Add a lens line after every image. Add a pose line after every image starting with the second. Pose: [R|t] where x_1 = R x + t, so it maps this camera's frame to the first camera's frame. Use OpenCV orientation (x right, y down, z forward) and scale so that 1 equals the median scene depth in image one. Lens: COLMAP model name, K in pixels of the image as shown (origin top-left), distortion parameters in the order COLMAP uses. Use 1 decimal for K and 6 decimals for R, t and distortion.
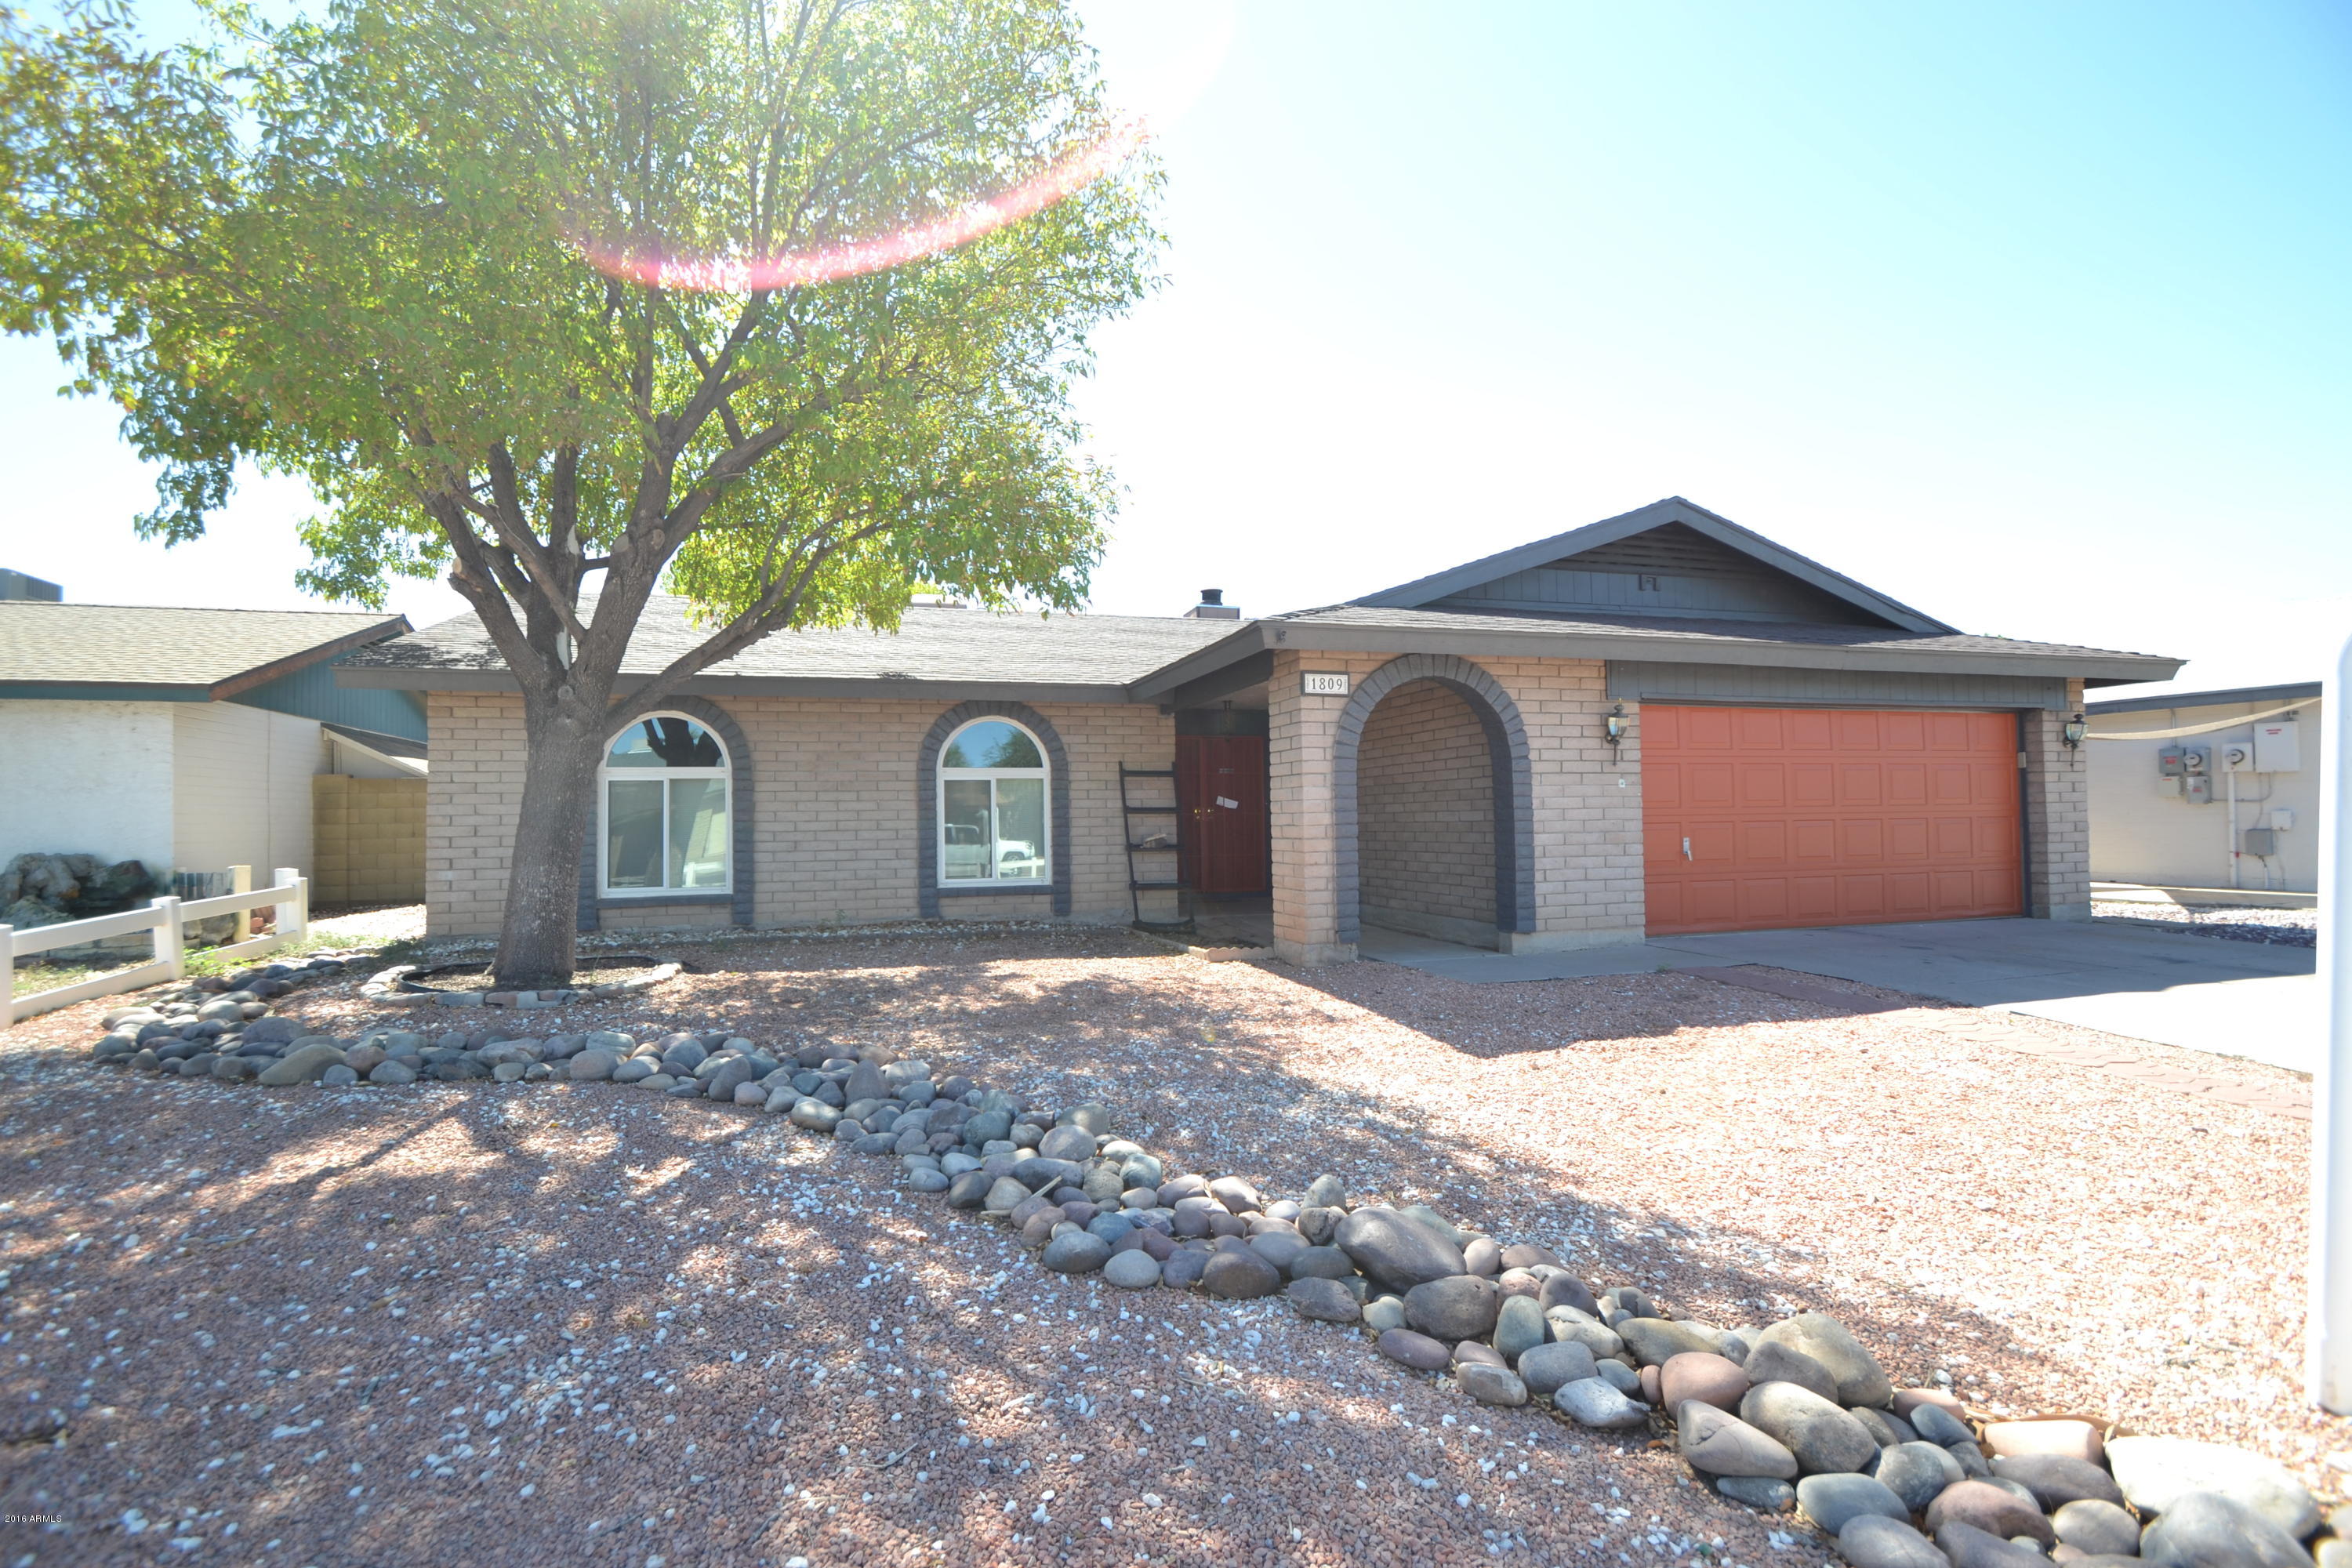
lens RADIAL K [[1053.0, 0, 1132.8], [0, 1053.0, 789.9], [0, 0, 1]] dist [0.013688, -0.012547]
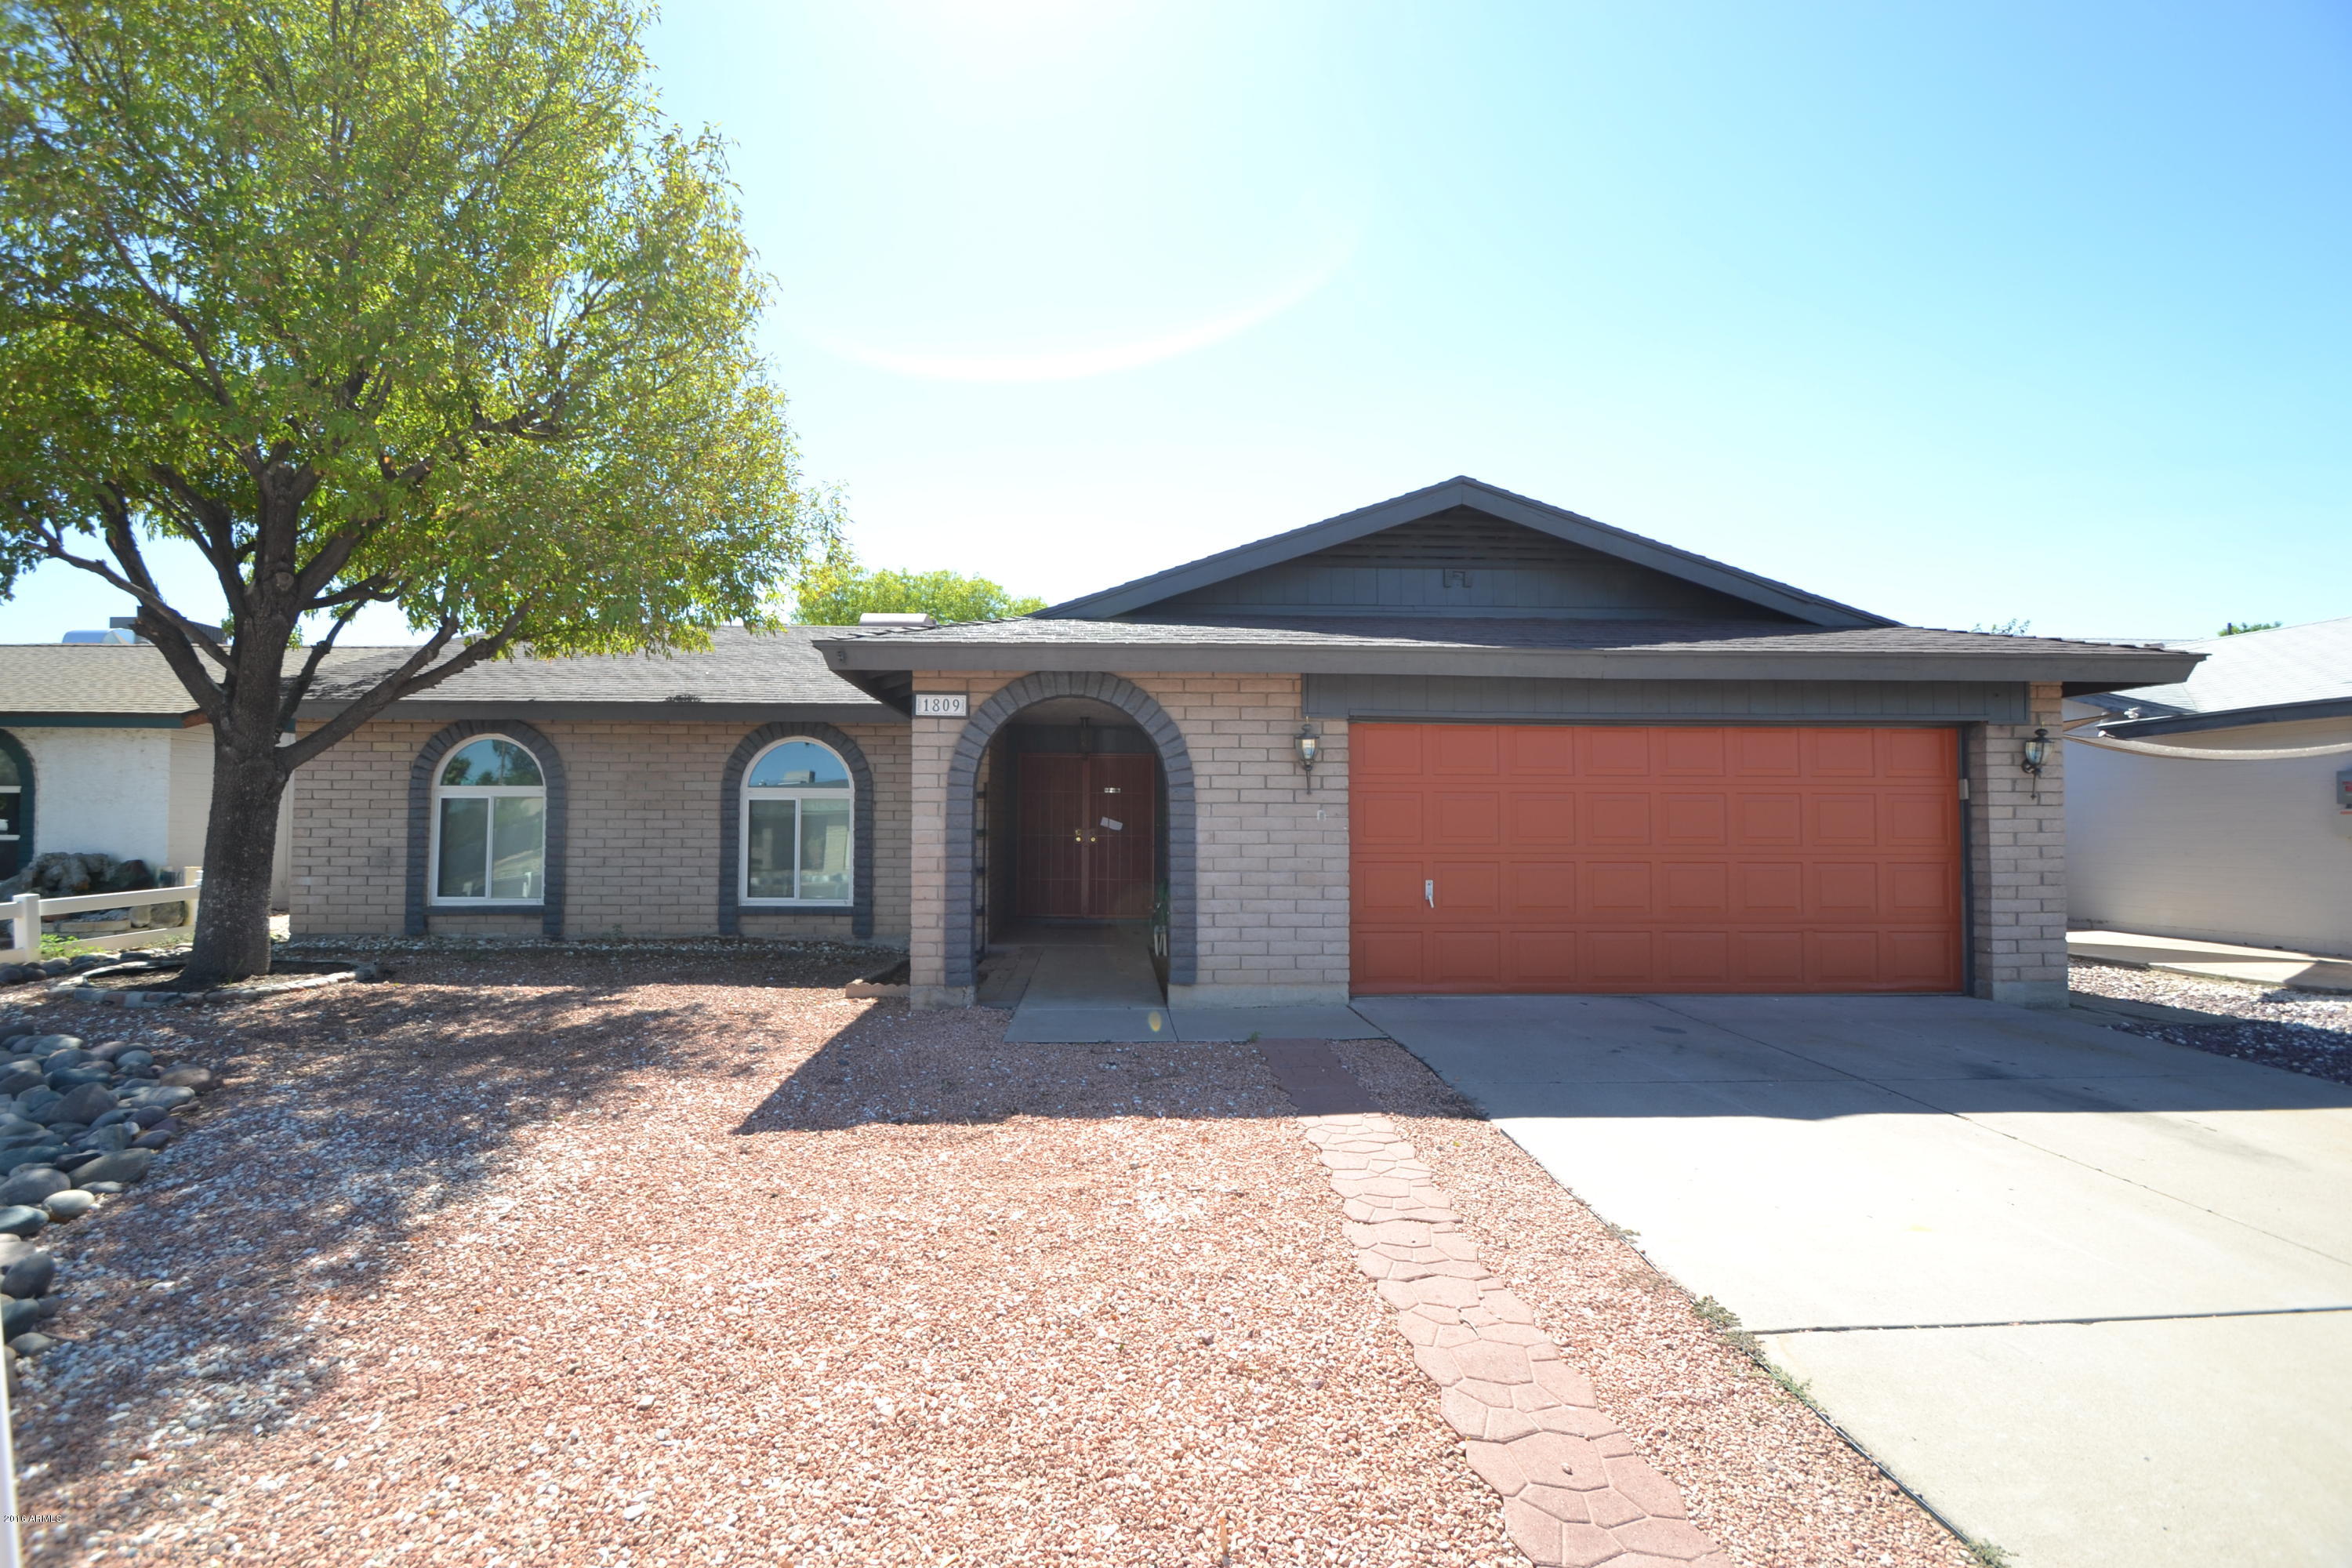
lens RADIAL K [[1053.0, 0, 1177.4], [0, 1053.0, 787.0], [0, 0, 1]] dist [0.013688, -0.012547]
pose [[0.968894, 0.007898, -0.247349, 0.559120], [-0.010028, 0.999923, -0.007355, -0.021659], [0.247272, 0.009606, 0.968899, 0.138649]]
